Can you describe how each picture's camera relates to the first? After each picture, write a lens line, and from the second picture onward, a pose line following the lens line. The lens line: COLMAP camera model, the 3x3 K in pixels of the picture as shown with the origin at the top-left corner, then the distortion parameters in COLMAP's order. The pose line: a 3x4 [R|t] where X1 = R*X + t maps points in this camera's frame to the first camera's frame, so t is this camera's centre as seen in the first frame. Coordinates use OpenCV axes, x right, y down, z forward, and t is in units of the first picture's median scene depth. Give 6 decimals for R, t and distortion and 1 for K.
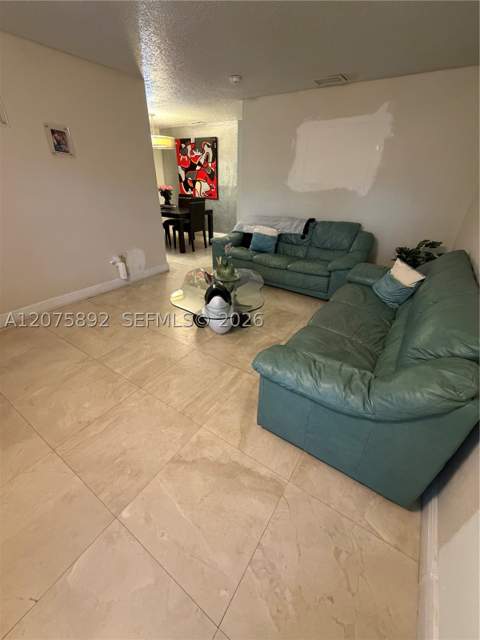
lens RADIAL K [[256.1, 0, 241.5], [0, 256.1, 318.1], [0, 0, 1]] dist [-0.000753, 0.000504]
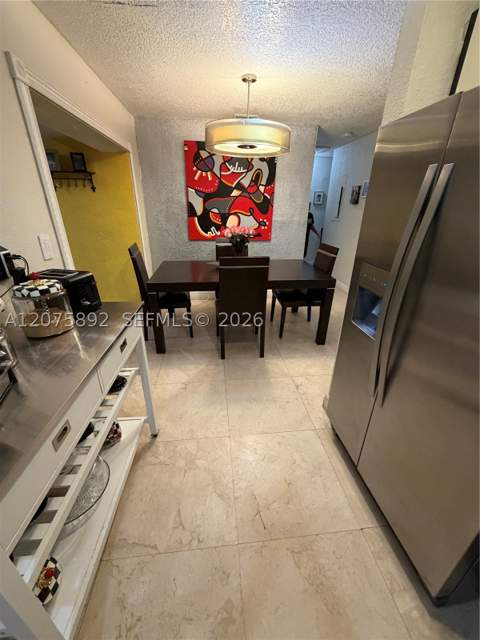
lens RADIAL K [[256.1, 0, 241.5], [0, 256.1, 318.1], [0, 0, 1]] dist [-0.000753, 0.000504]
pose [[0.766238, -0.264183, 0.585736, -0.584839], [0.311494, 0.950016, 0.020998, -0.324390], [-0.562006, 0.166364, 0.810230, 0.567963]]
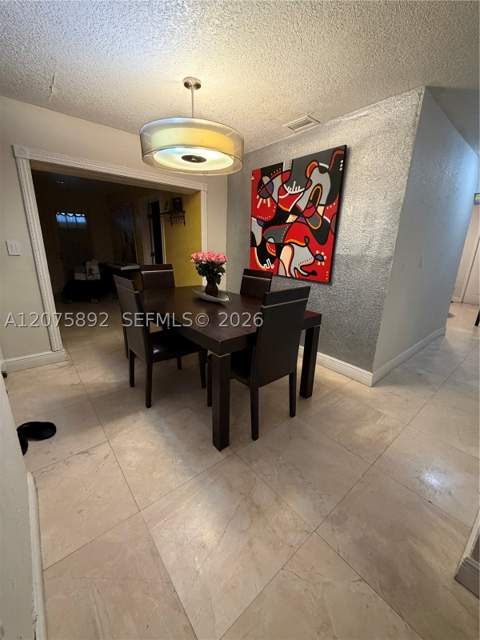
lens RADIAL K [[256.1, 0, 241.5], [0, 256.1, 318.1], [0, 0, 1]] dist [-0.000753, 0.000504]
pose [[0.958306, 0.084544, -0.272951, -0.114827], [-0.145225, 0.966763, -0.210425, -0.303048], [0.246088, 0.241290, 0.938733, 0.588412]]
